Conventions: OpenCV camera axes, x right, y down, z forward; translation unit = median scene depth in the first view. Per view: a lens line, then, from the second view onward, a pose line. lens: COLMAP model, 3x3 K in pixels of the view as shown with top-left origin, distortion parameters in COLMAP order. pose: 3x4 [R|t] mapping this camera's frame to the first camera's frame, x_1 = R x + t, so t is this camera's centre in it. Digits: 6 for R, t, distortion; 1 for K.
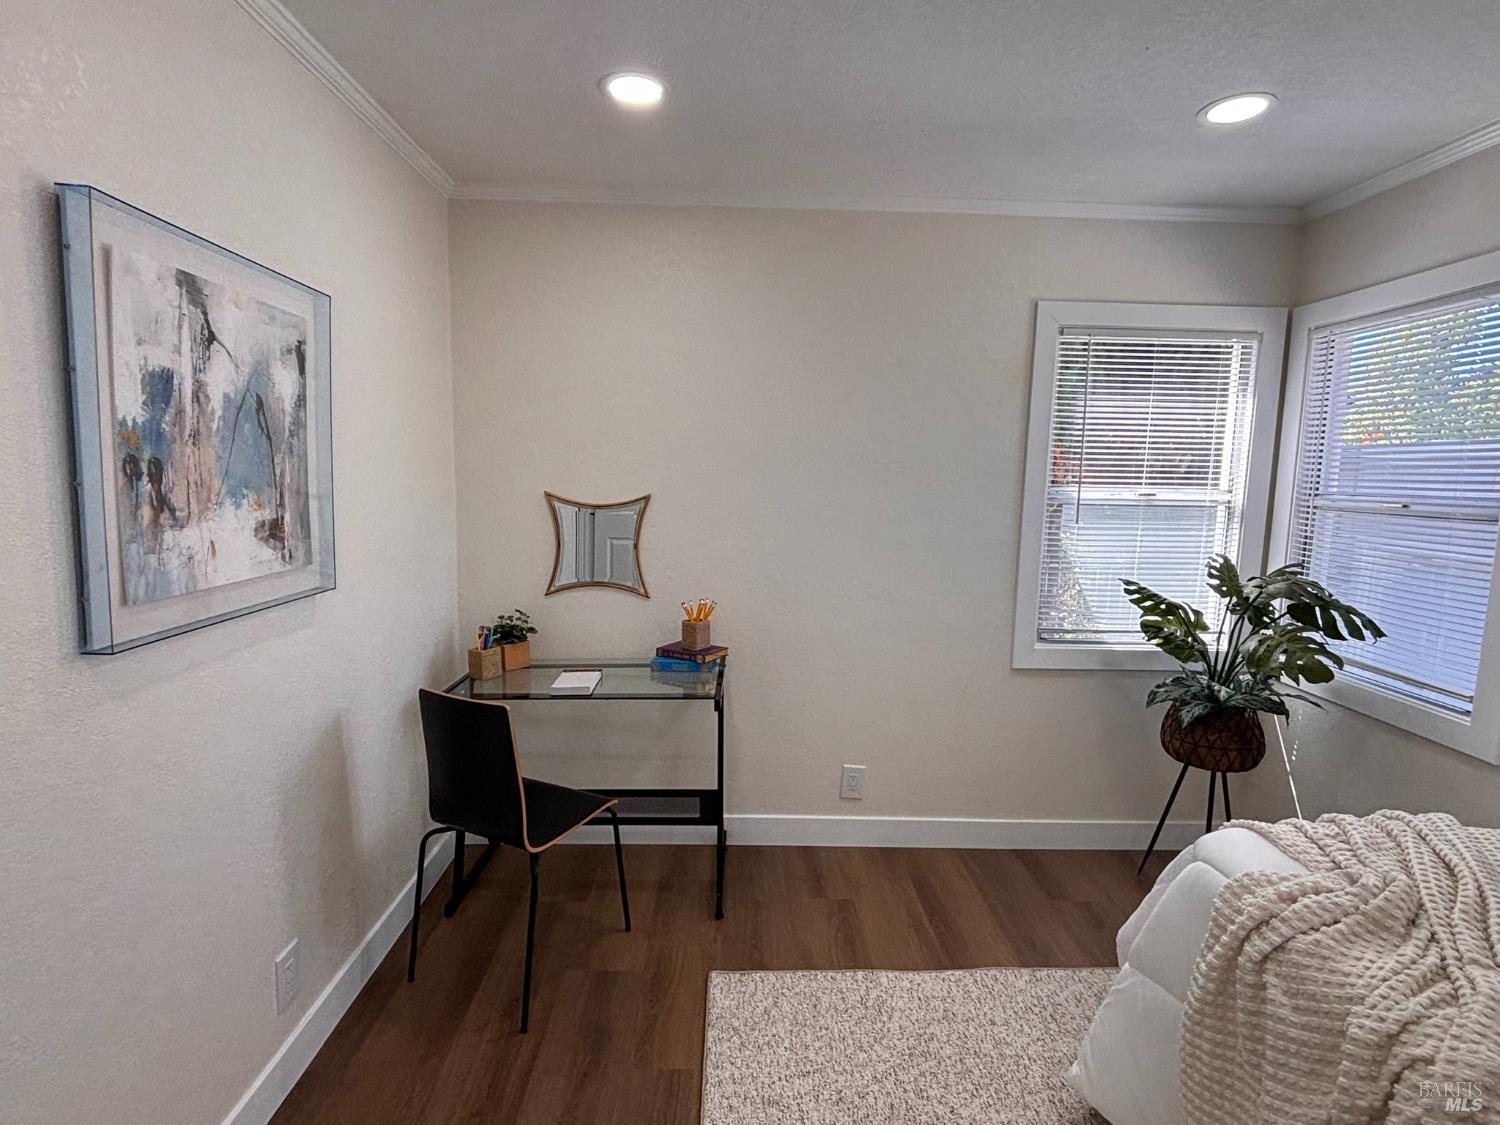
lens RADIAL K [[761.1, 0, 750.0], [0, 761.1, 562.5], [0, 0, 1]] dist [0.001526, 0.000654]
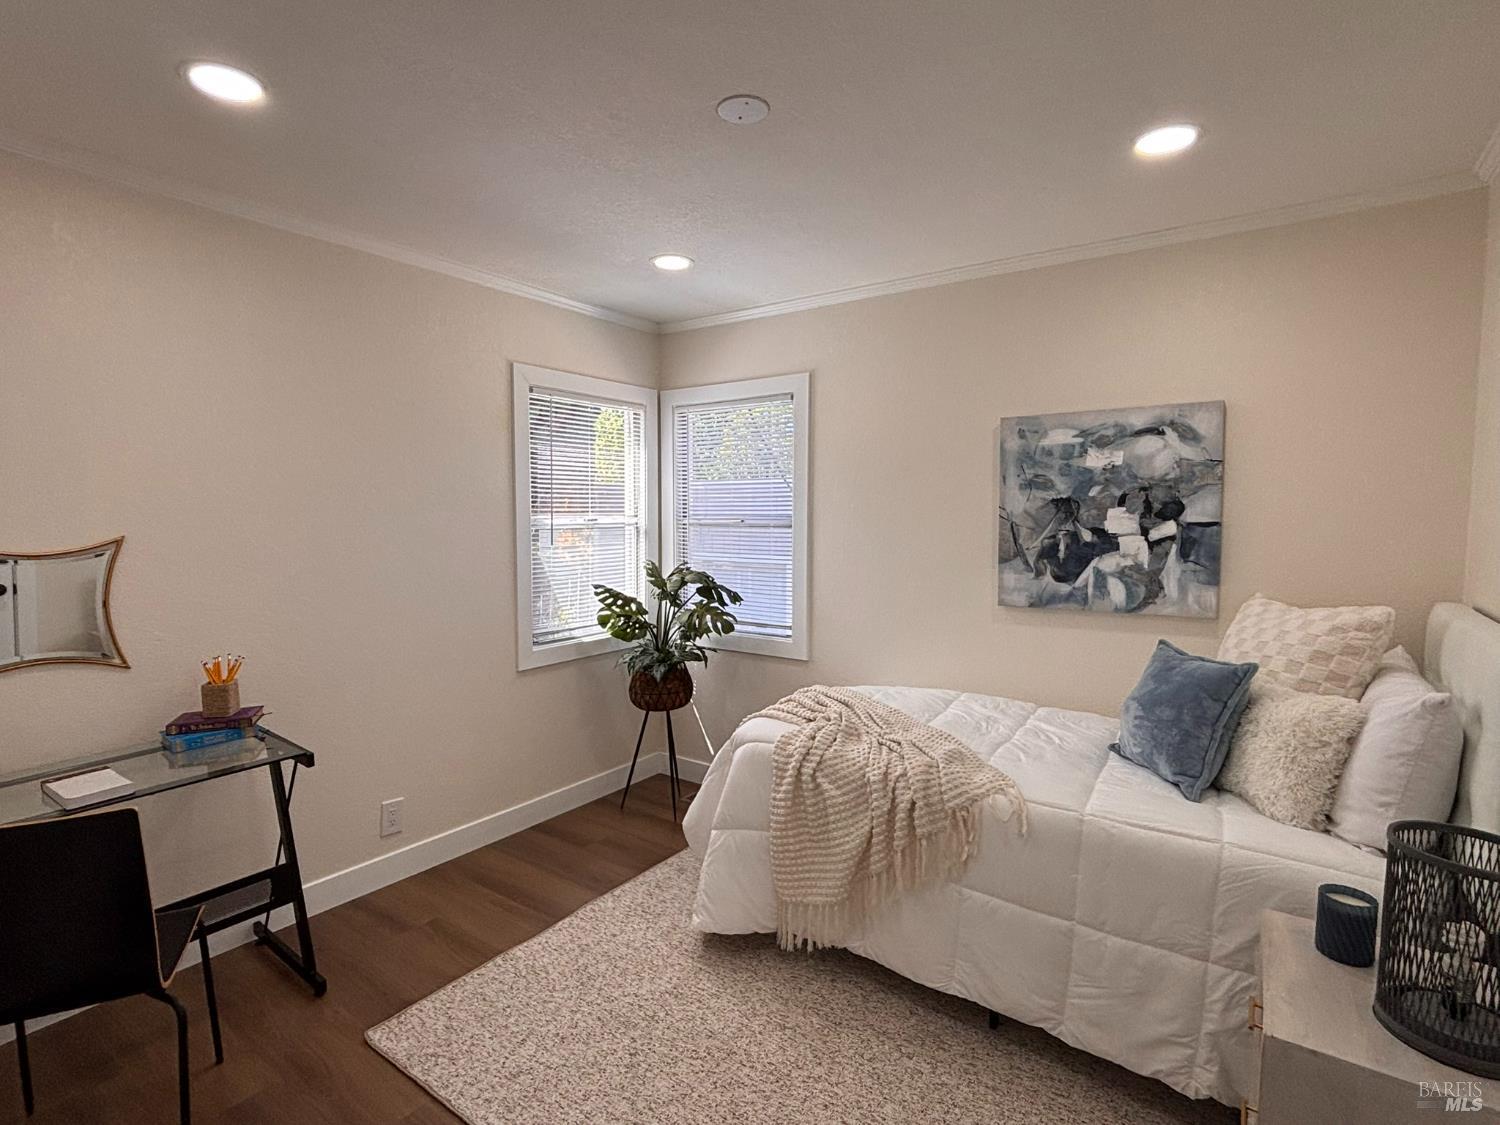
lens RADIAL K [[736.8, 0, 750.0], [0, 736.8, 562.5], [0, 0, 1]] dist [-0.001528, 0.000348]
pose [[0.612705, -0.078513, 0.786402, -0.383871], [0.115078, 0.993311, 0.009511, 0.003890], [-0.781888, 0.084670, 0.617642, 0.013670]]
